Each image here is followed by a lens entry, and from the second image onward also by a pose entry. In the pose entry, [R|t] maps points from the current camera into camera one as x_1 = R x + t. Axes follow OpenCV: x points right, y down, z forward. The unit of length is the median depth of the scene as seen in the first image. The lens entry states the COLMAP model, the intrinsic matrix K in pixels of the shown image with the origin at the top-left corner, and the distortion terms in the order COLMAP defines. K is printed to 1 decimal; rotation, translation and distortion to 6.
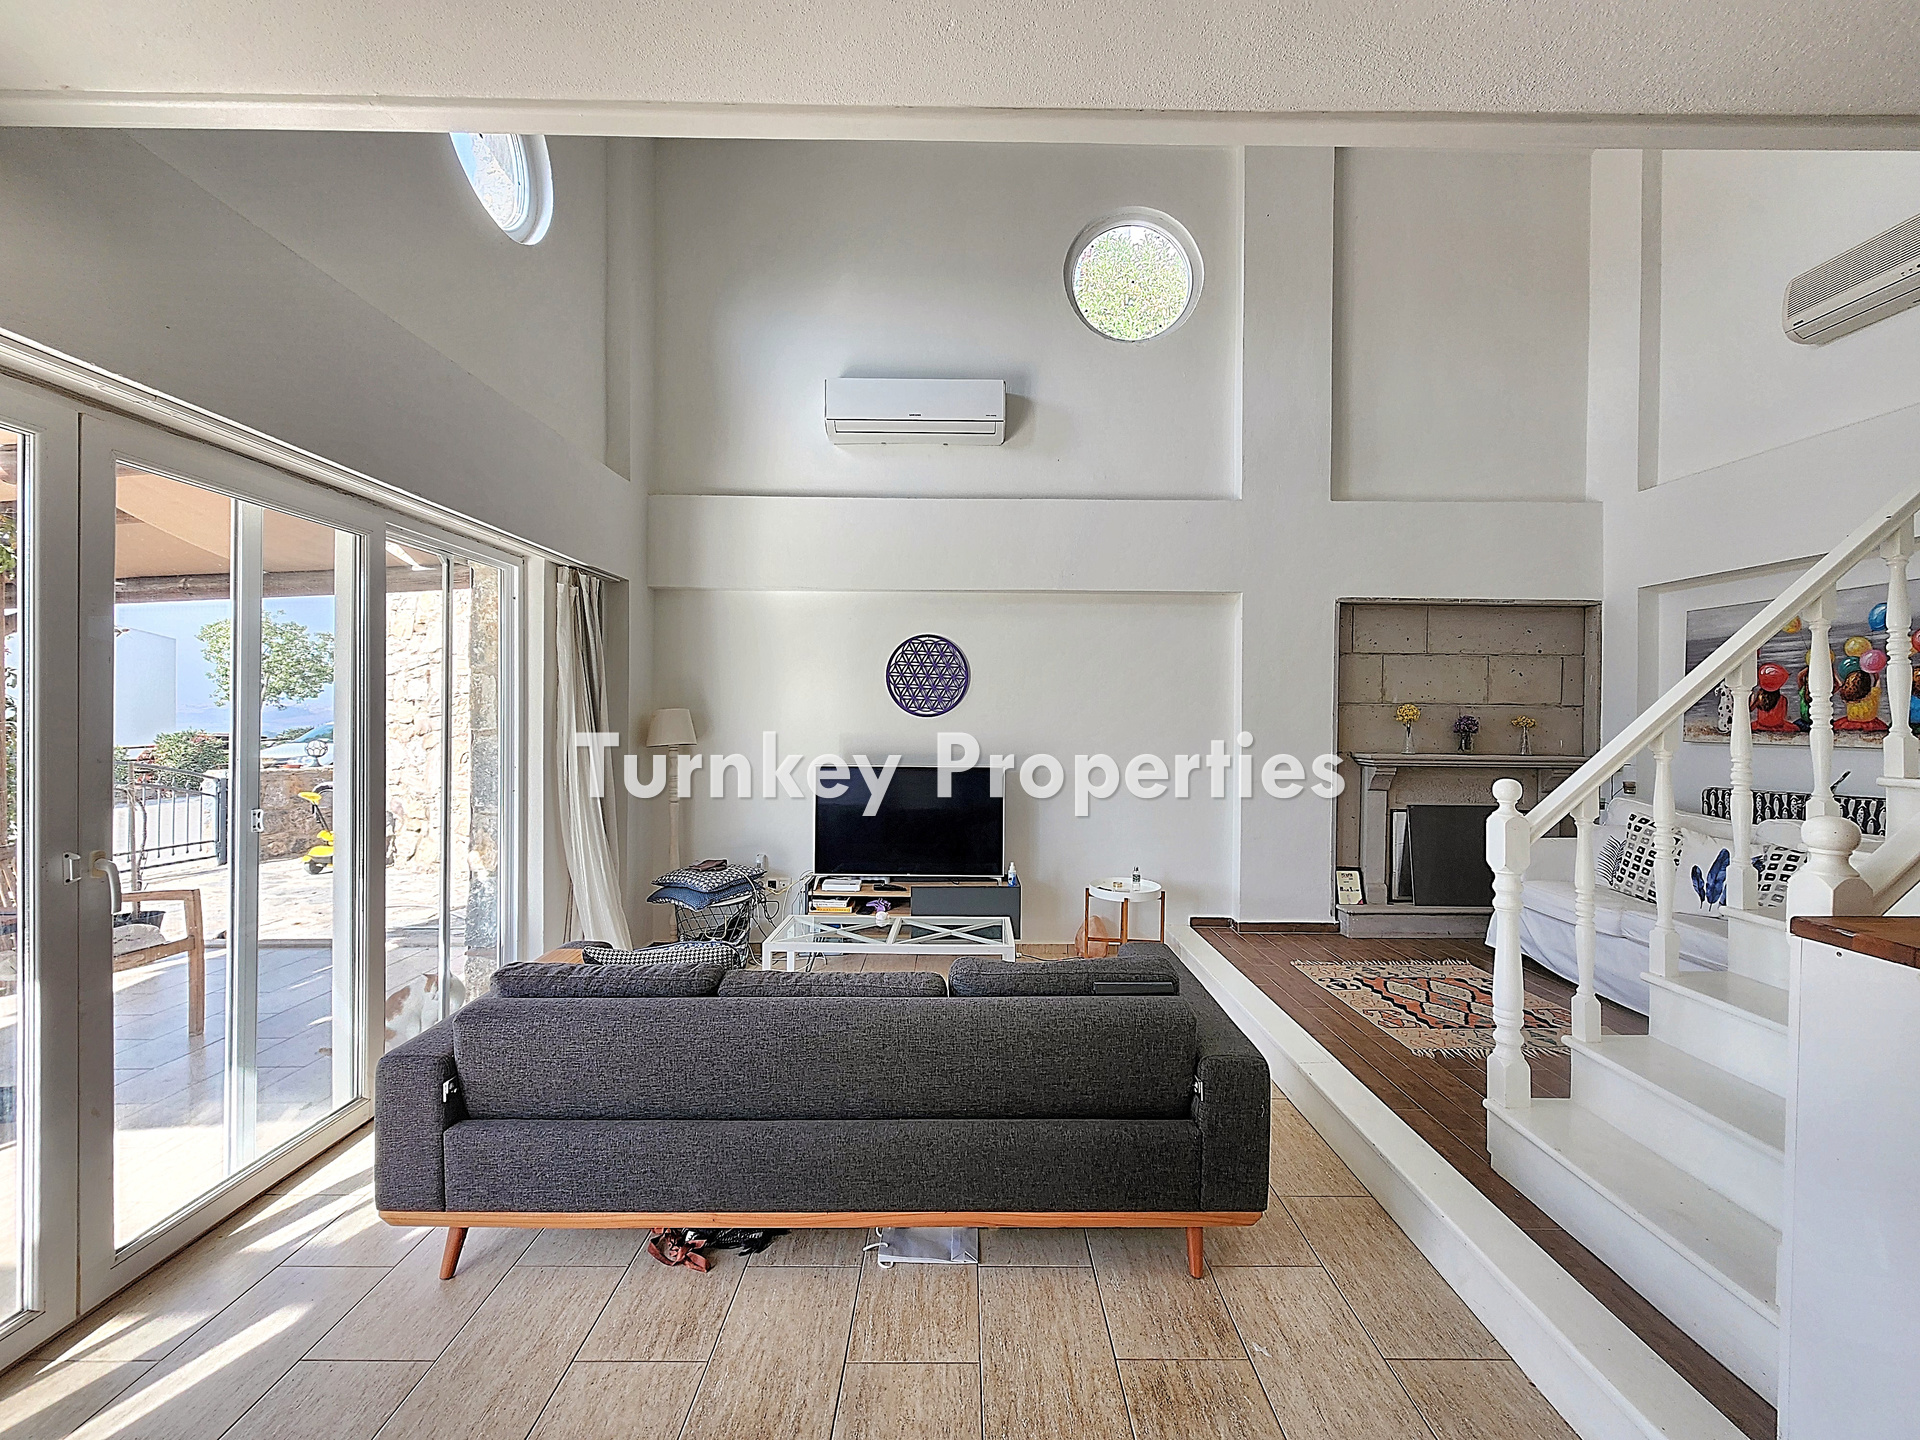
lens RADIAL K [[789.2, 0, 966.6], [0, 789.2, 717.3], [0, 0, 1]] dist [-0.001303, 0.000317]
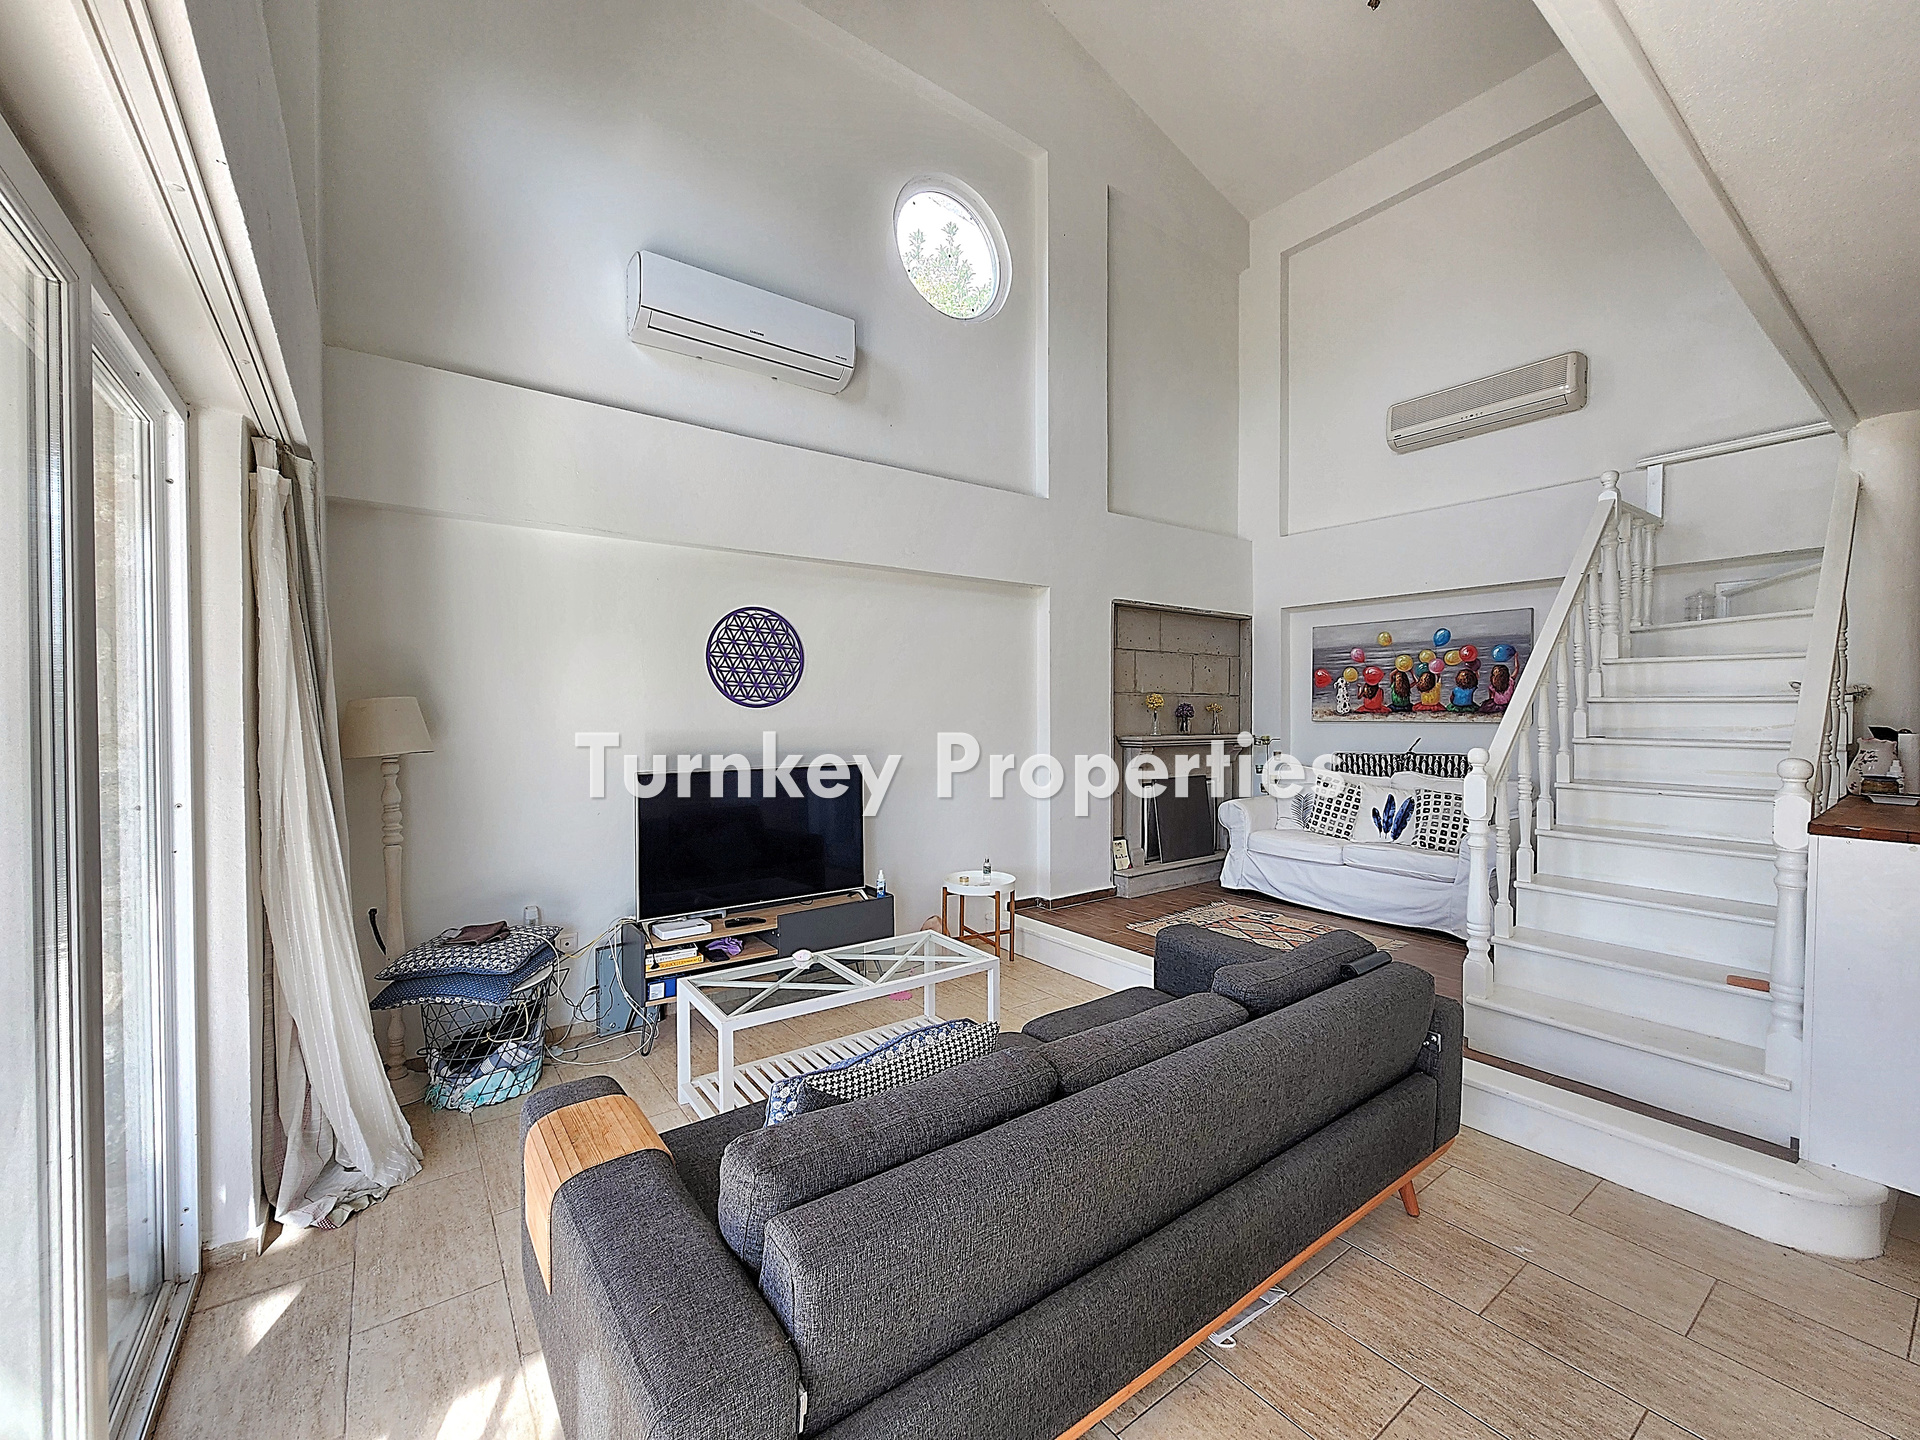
lens RADIAL K [[789.2, 0, 964.6], [0, 789.2, 718.4], [0, 0, 1]] dist [-0.001303, 0.000317]
pose [[0.806902, -0.015028, 0.590494, -0.367297], [0.009579, 0.999878, 0.012359, 0.002807], [-0.590608, -0.004316, 0.806947, 0.216043]]
